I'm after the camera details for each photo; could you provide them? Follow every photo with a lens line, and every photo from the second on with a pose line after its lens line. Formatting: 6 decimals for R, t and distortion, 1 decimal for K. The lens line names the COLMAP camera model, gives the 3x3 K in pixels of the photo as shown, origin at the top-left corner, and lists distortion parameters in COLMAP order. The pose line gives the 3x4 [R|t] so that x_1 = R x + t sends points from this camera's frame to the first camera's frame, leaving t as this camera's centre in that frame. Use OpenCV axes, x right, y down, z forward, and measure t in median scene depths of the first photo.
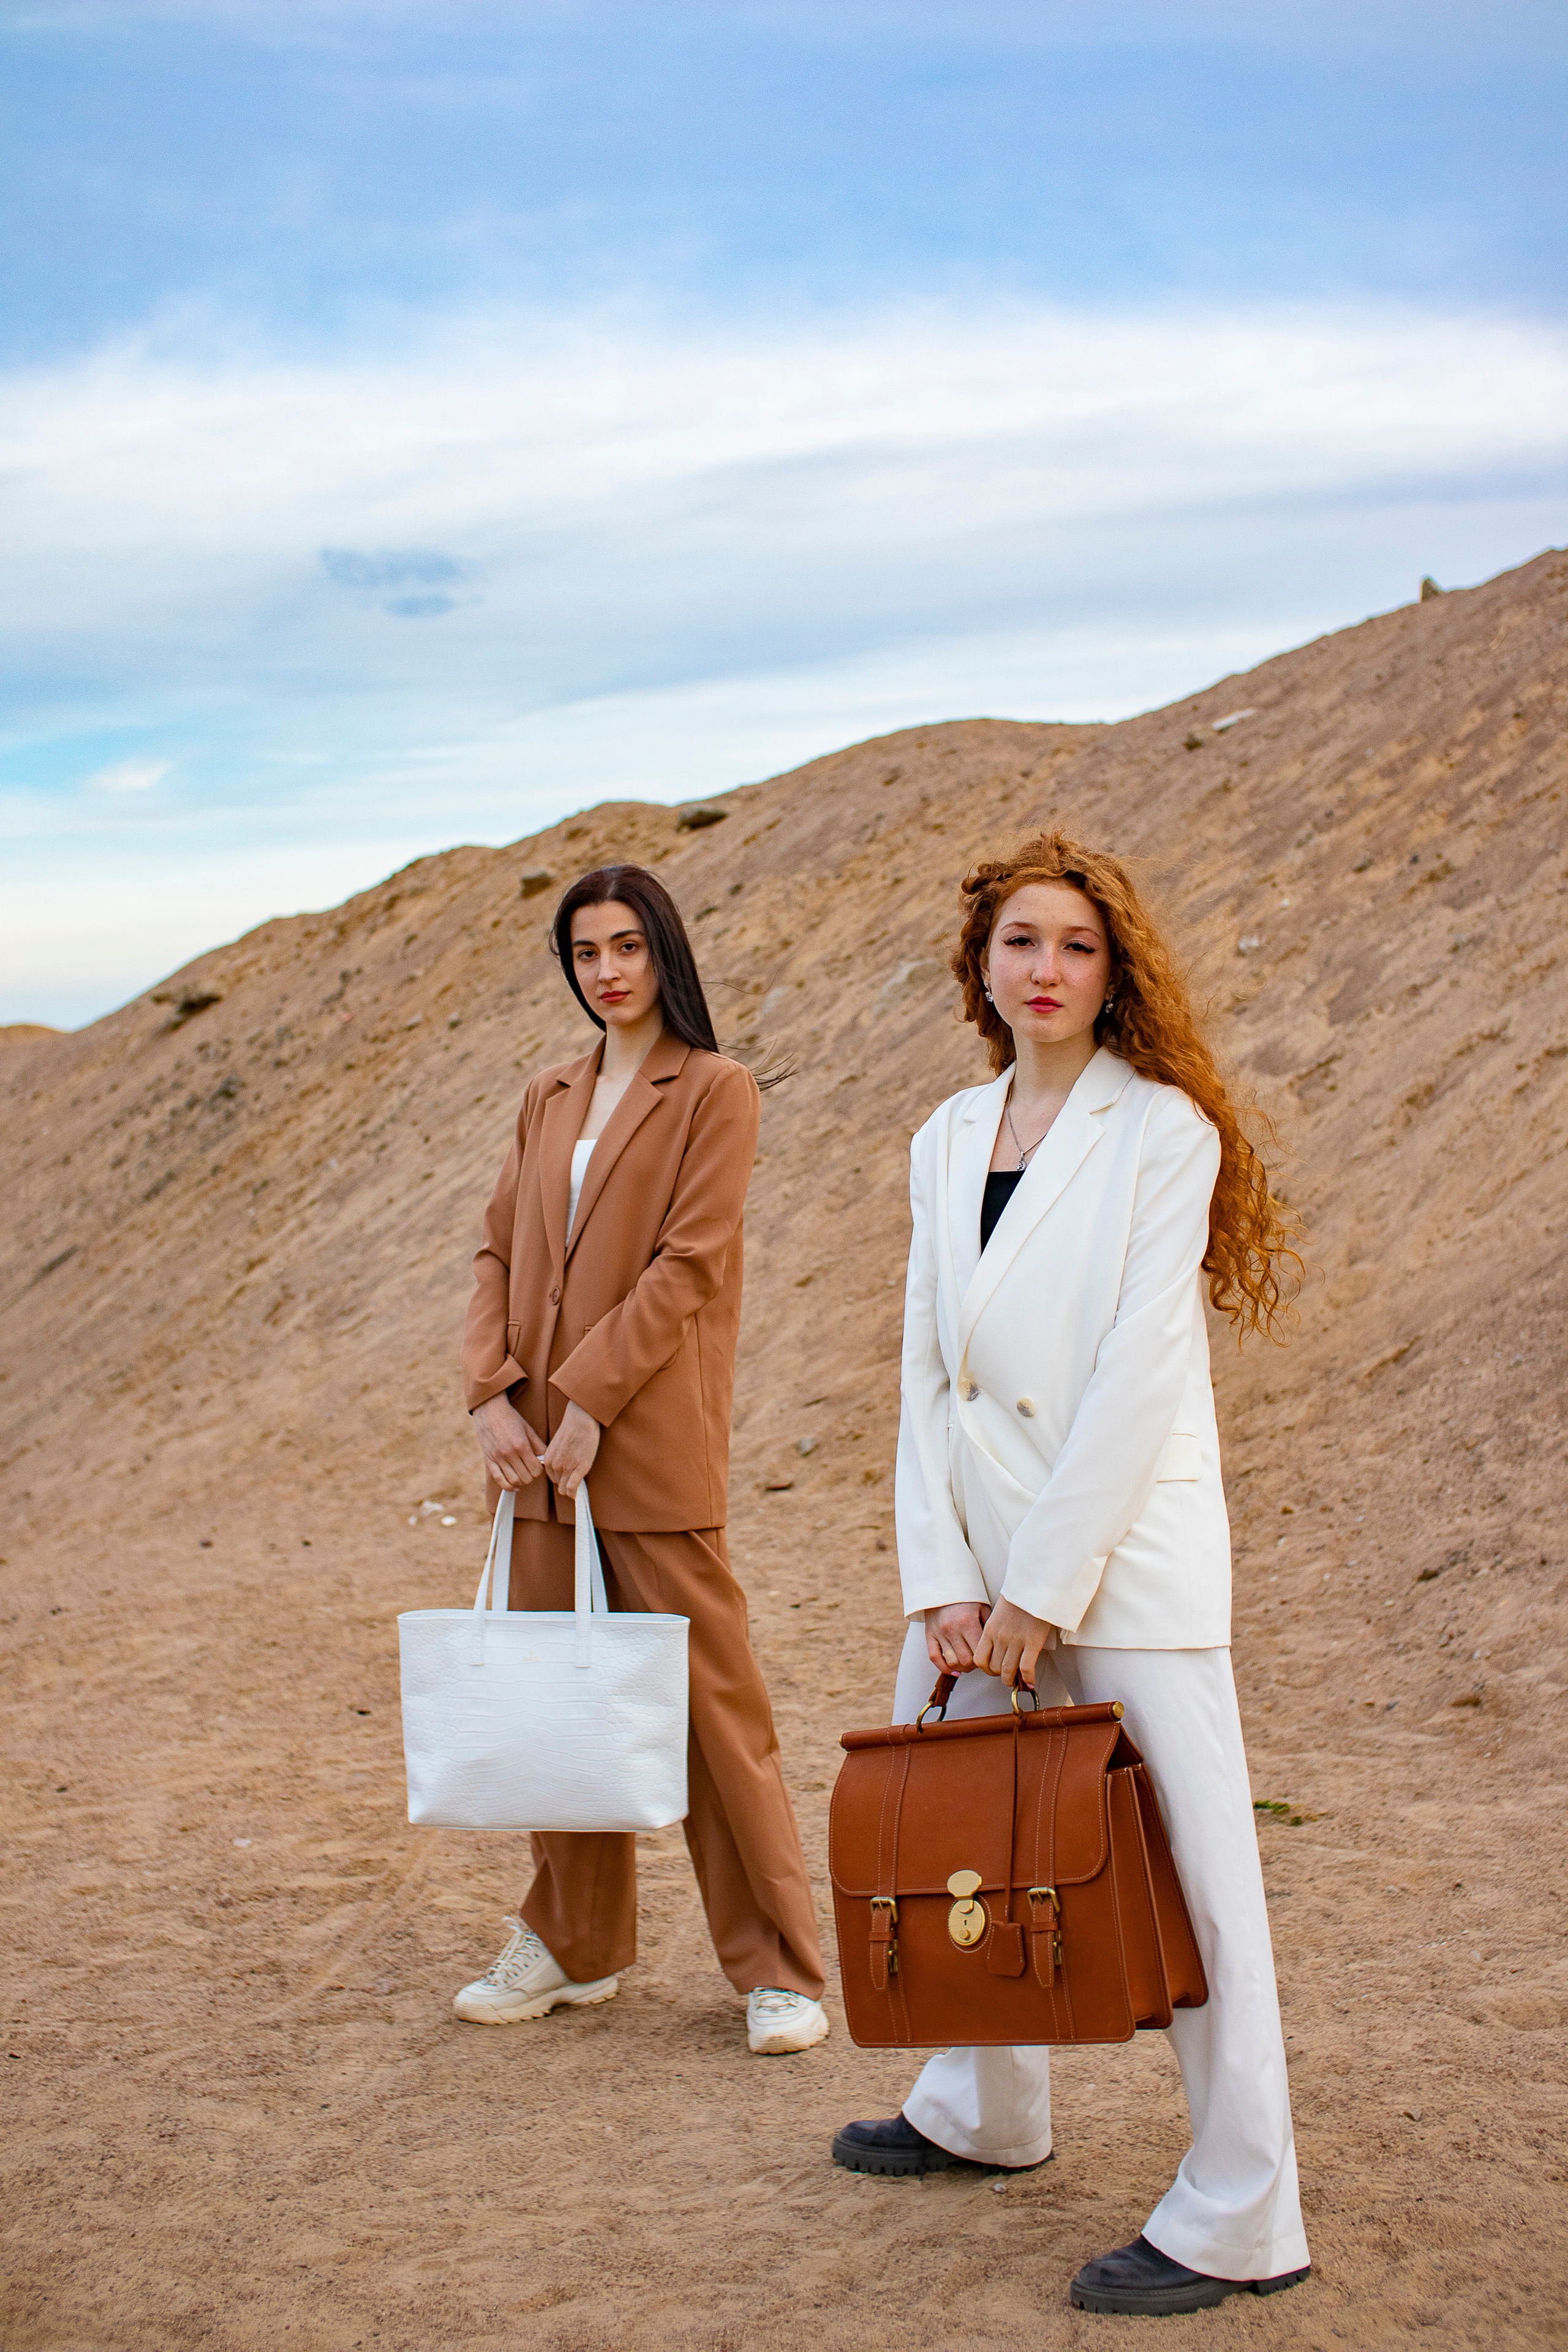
lens RADIAL K [[3036.3, 0, 784.0], [0, 3036.3, 1176.0], [0, 0, 1]] dist [-0.141395, 0.086267]
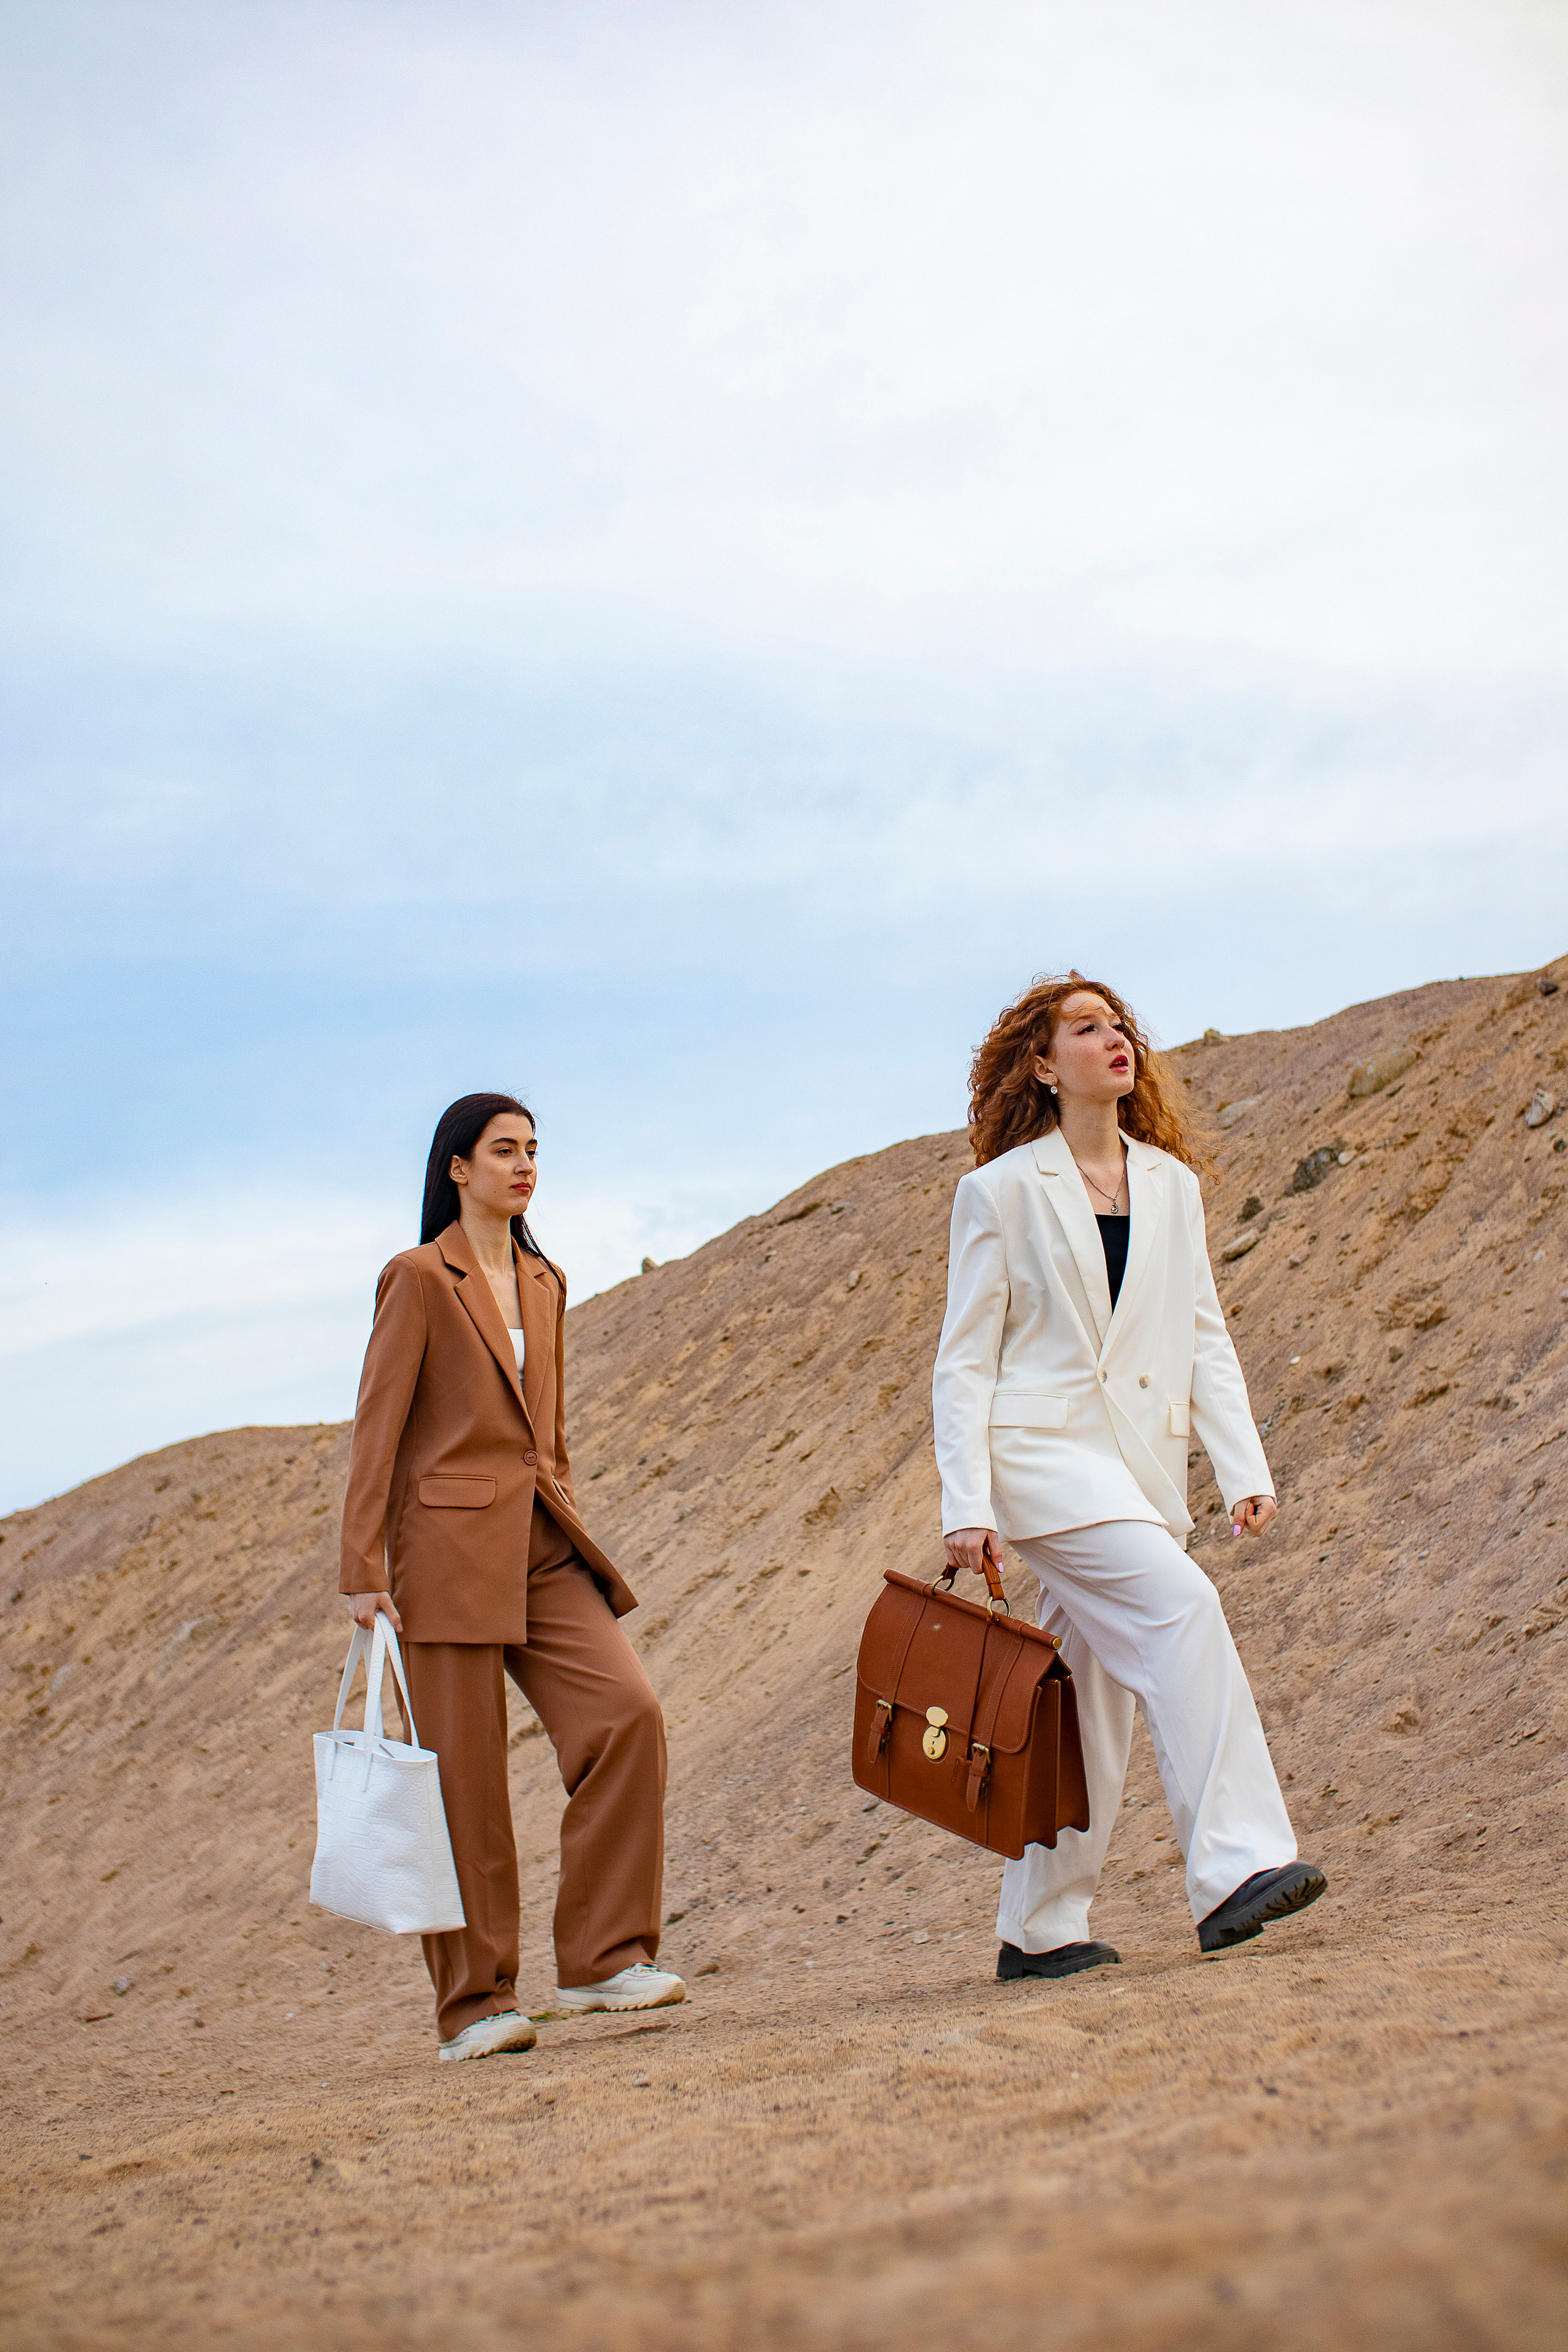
lens RADIAL K [[3036.3, 0, 784.0], [0, 3036.3, 1176.0], [0, 0, 1]] dist [-0.141395, 0.086267]
pose [[0.969283, -0.038478, 0.242921, -0.007709], [0.100592, 0.963320, -0.248787, 0.066609], [-0.224438, 0.265581, 0.937600, -0.079993]]
